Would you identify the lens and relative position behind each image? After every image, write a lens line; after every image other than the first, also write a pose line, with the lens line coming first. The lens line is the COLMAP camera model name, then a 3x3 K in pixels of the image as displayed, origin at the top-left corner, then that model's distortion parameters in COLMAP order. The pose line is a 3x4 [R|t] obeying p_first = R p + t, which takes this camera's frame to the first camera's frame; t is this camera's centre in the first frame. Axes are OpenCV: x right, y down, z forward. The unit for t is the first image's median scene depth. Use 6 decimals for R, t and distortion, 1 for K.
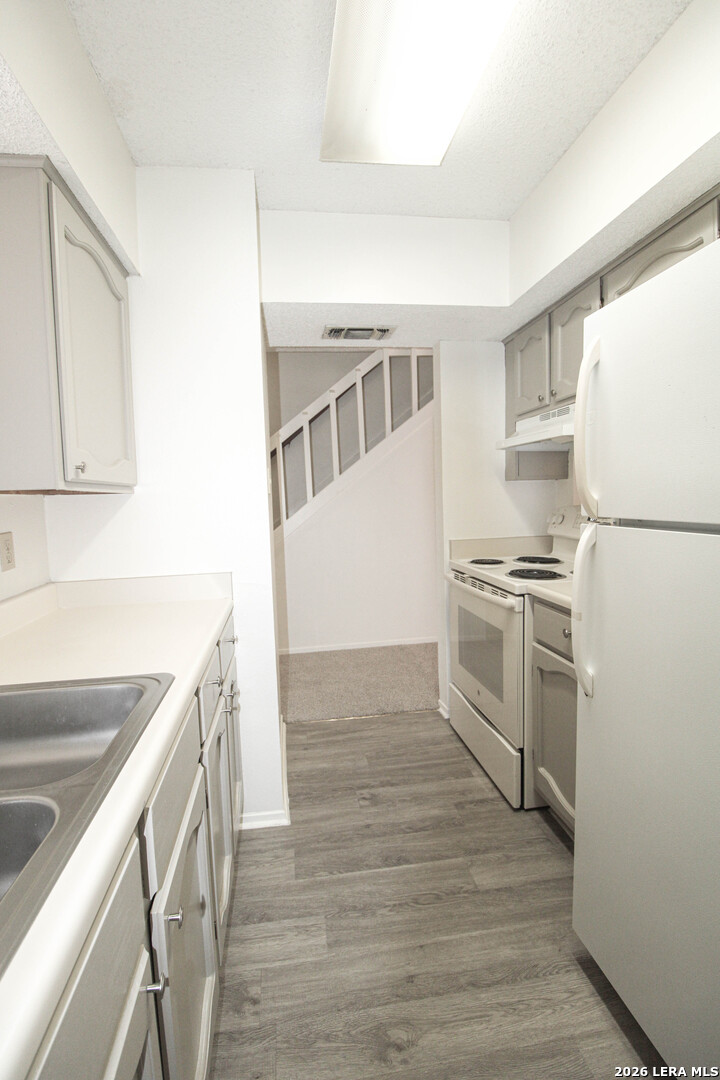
lens RADIAL K [[499.1, 0, 357.0], [0, 499.1, 537.8], [0, 0, 1]] dist [-0.012318, -0.007180]
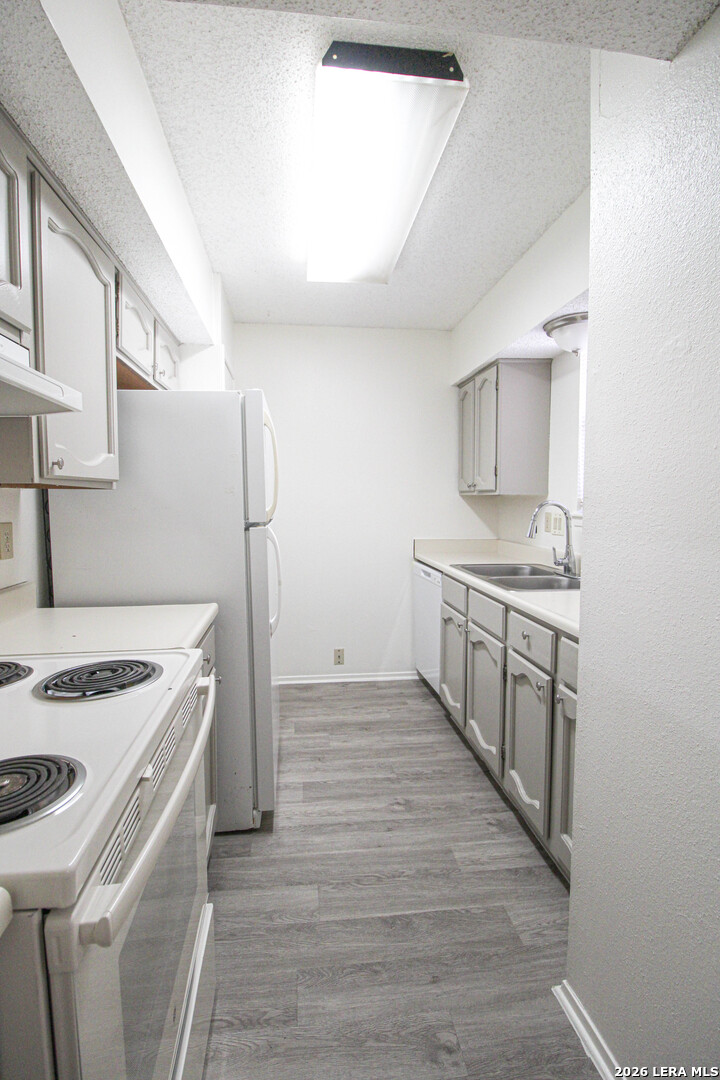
lens RADIAL K [[499.1, 0, 355.7], [0, 499.1, 535.2], [0, 0, 1]] dist [-0.012318, -0.007180]
pose [[-0.998877, 0.035135, 0.031785, 0.107677], [0.039643, 0.987179, 0.154615, -0.174139], [-0.025945, 0.155702, -0.987463, 1.909786]]
